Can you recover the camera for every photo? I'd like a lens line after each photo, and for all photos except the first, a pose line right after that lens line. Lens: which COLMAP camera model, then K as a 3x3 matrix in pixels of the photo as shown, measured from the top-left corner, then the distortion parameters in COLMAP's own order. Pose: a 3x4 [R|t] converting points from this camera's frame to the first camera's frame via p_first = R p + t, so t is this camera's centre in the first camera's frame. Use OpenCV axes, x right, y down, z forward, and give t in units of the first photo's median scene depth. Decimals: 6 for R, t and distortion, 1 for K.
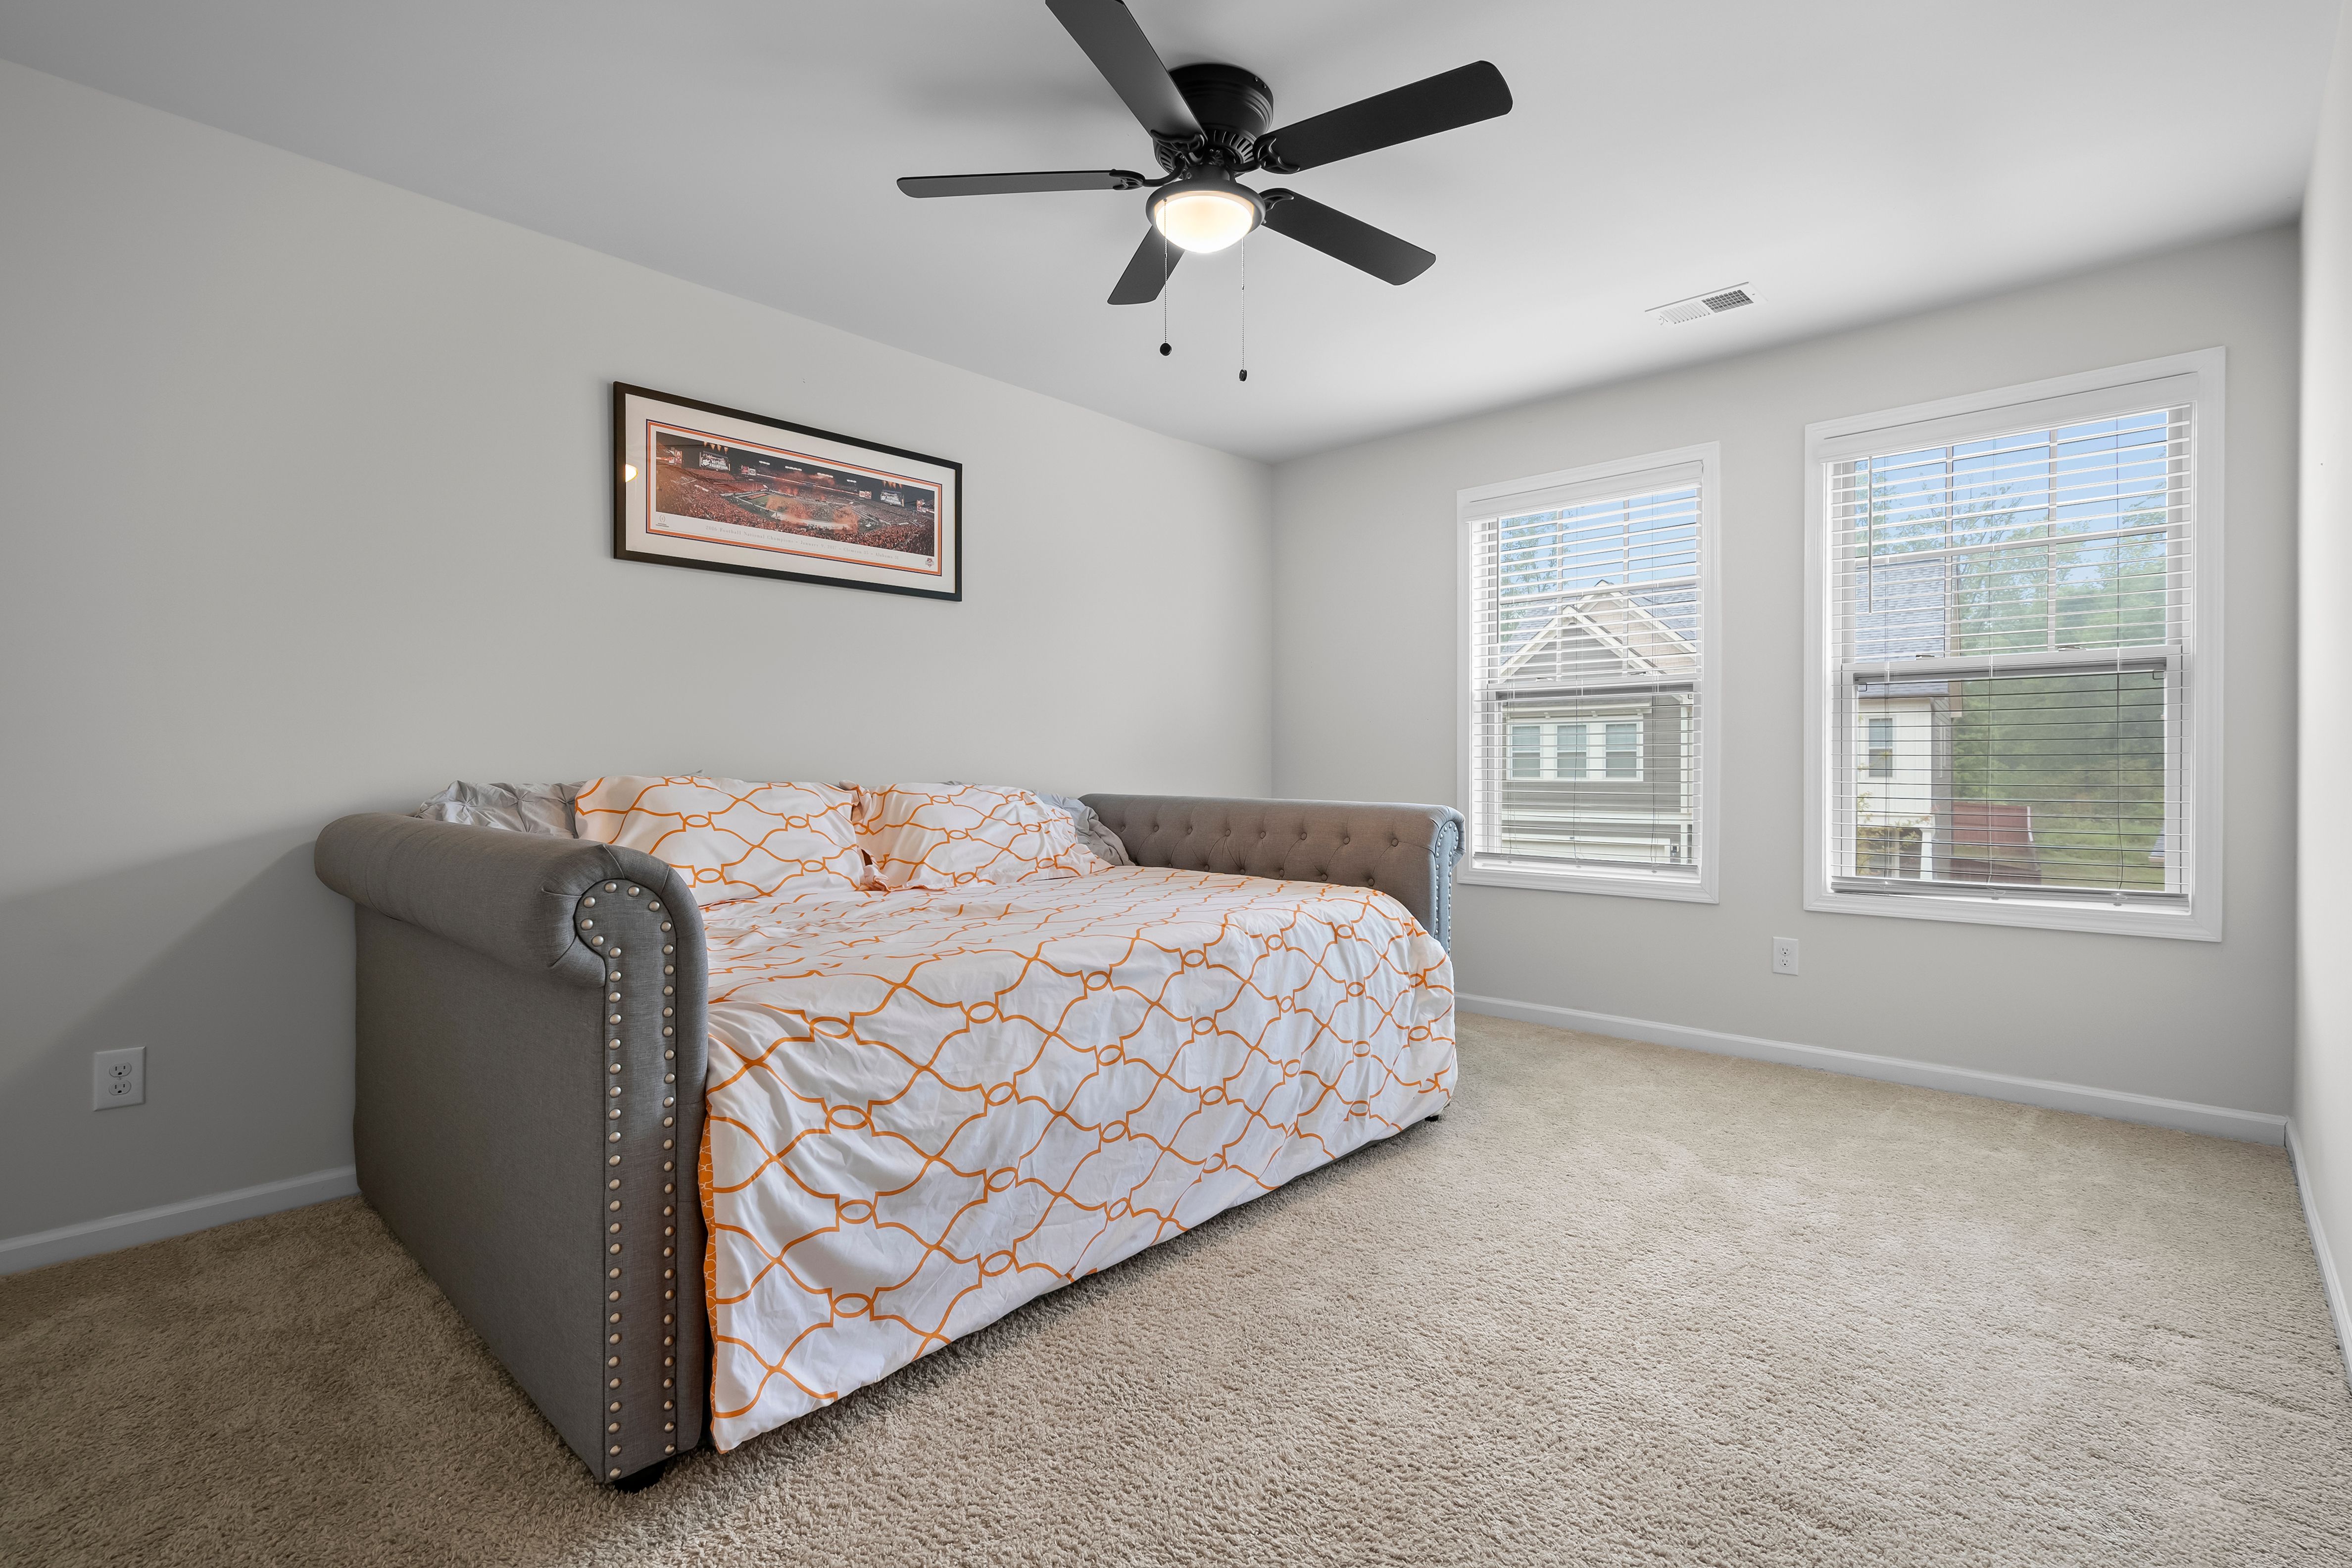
lens RADIAL K [[1062.8, 0, 1172.2], [0, 1062.8, 777.6], [0, 0, 1]] dist [0.002727, 0.000273]
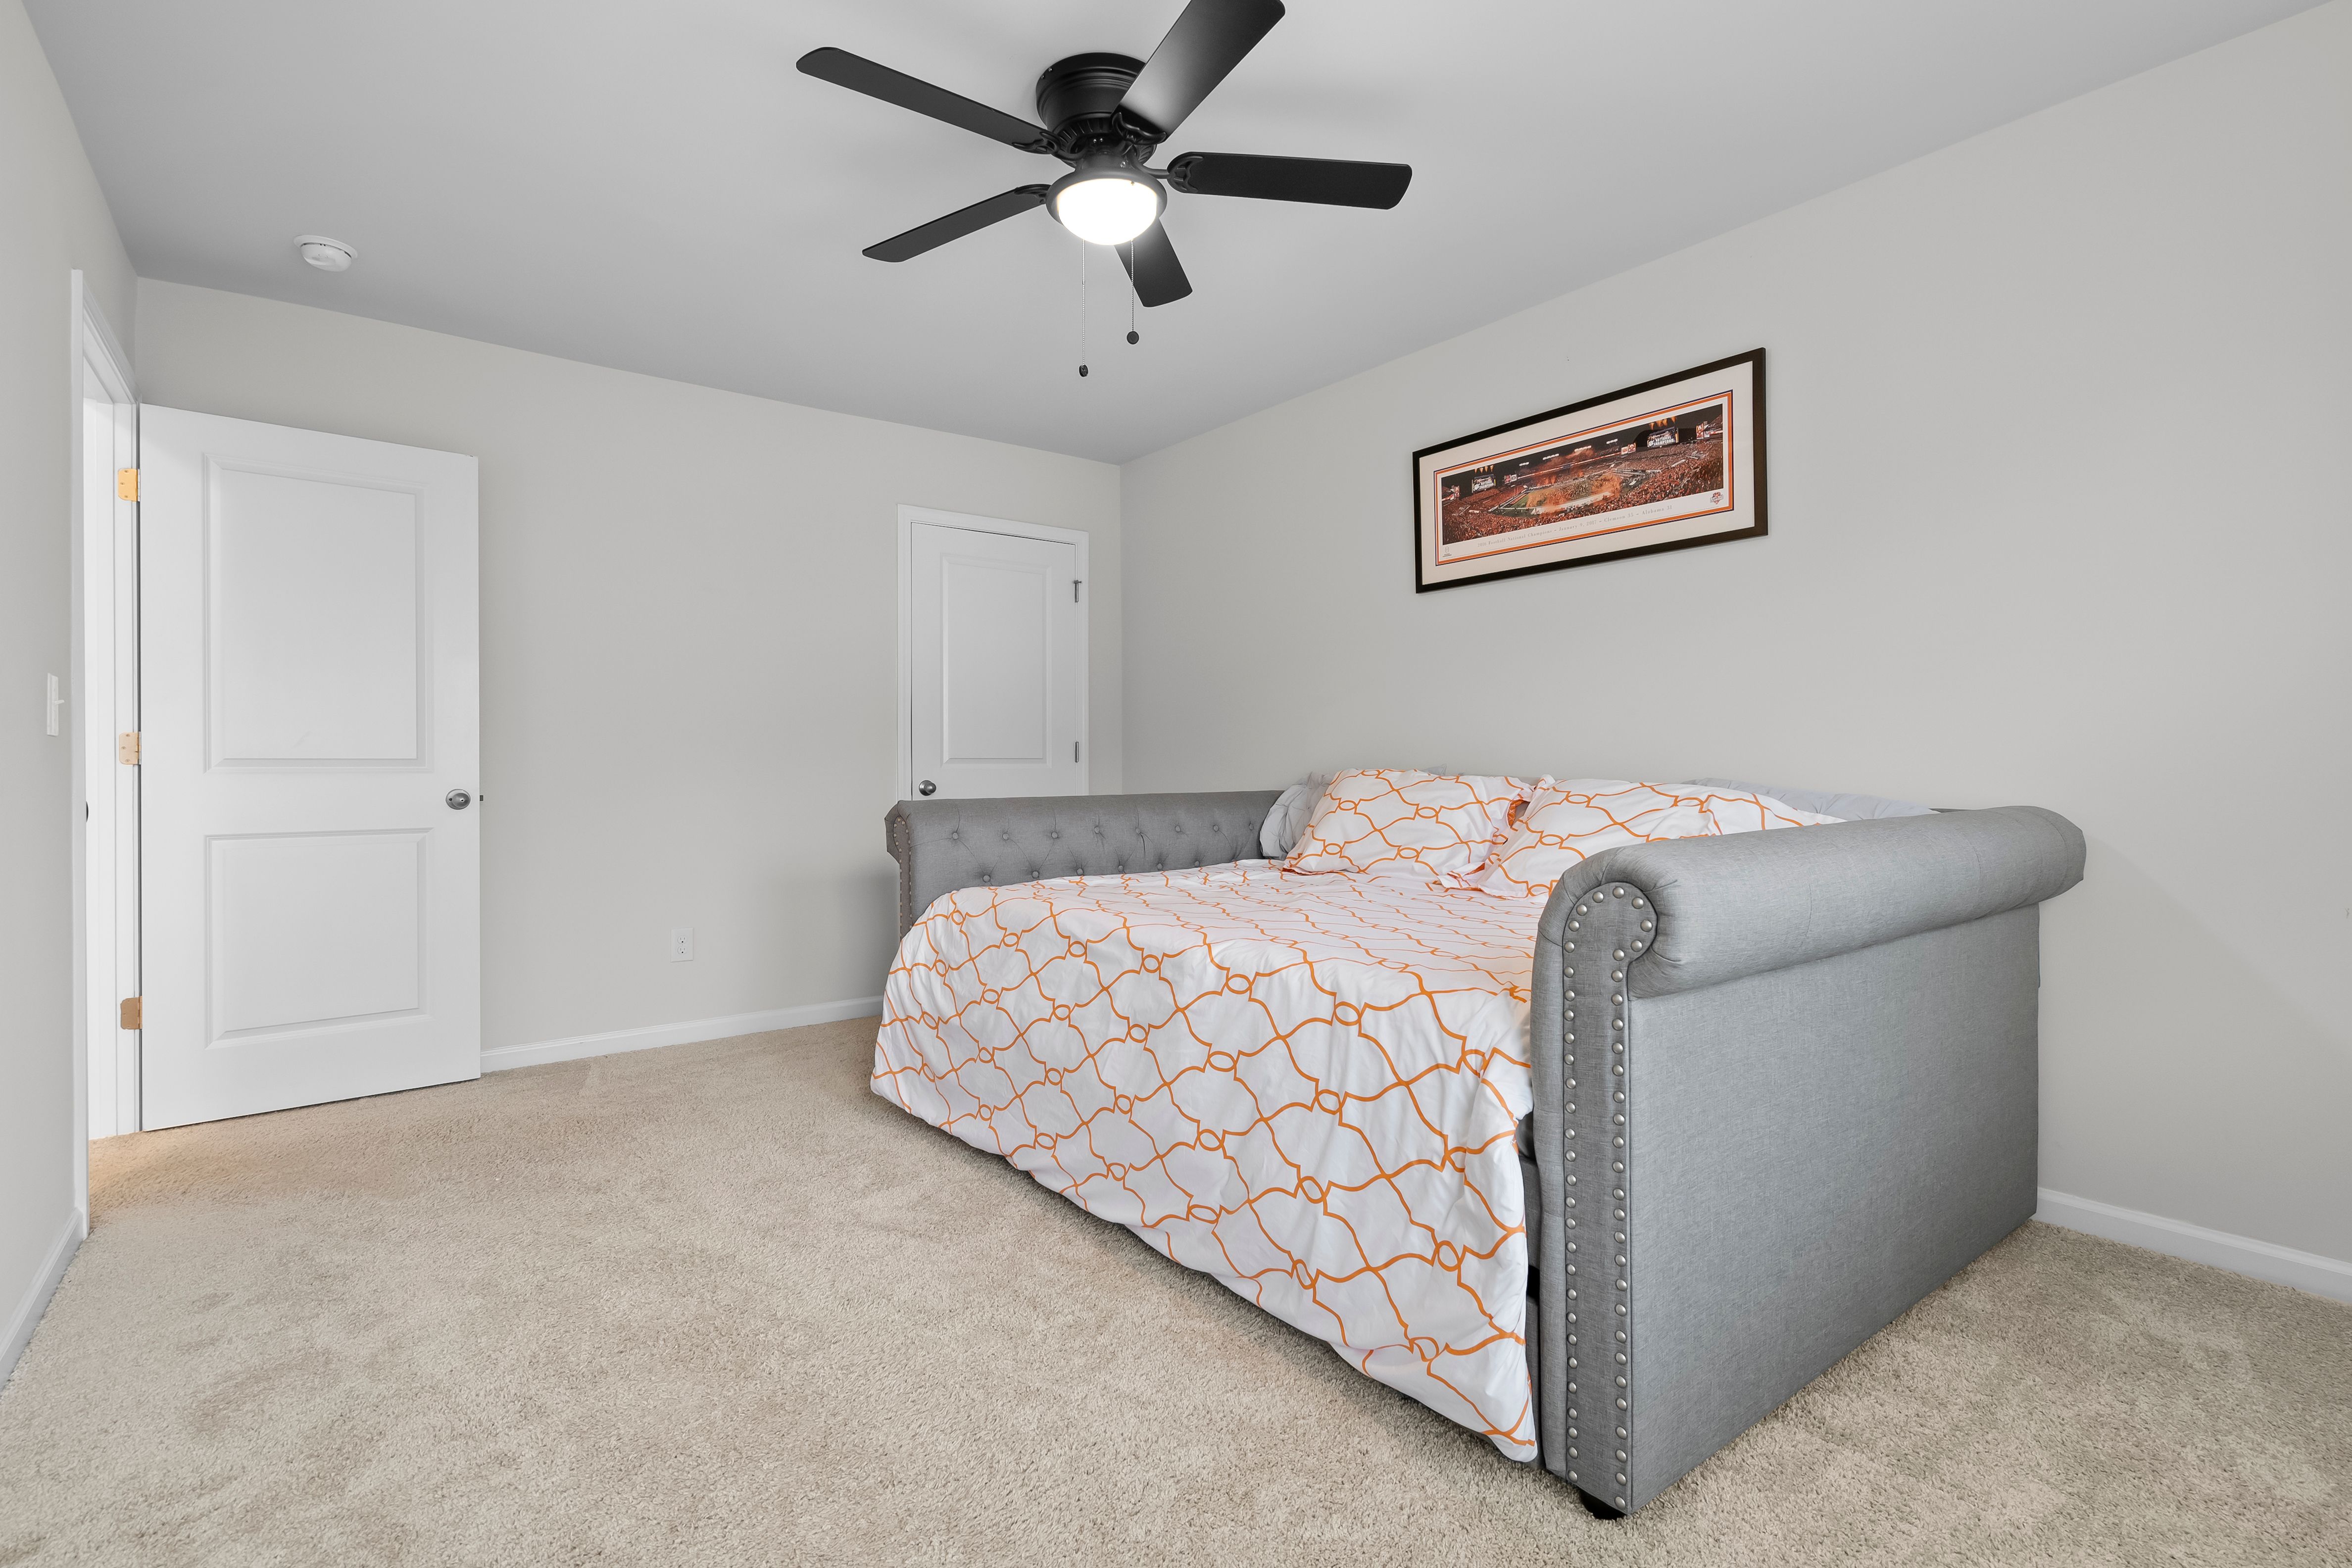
lens RADIAL K [[1062.8, 0, 1170.1], [0, 1062.8, 765.5], [0, 0, 1]] dist [0.002727, 0.000273]
pose [[-0.130489, 0.005752, -0.991433, 0.680642], [-0.002331, 0.999979, 0.006108, -0.011180], [0.991447, 0.003108, -0.130472, 0.799685]]
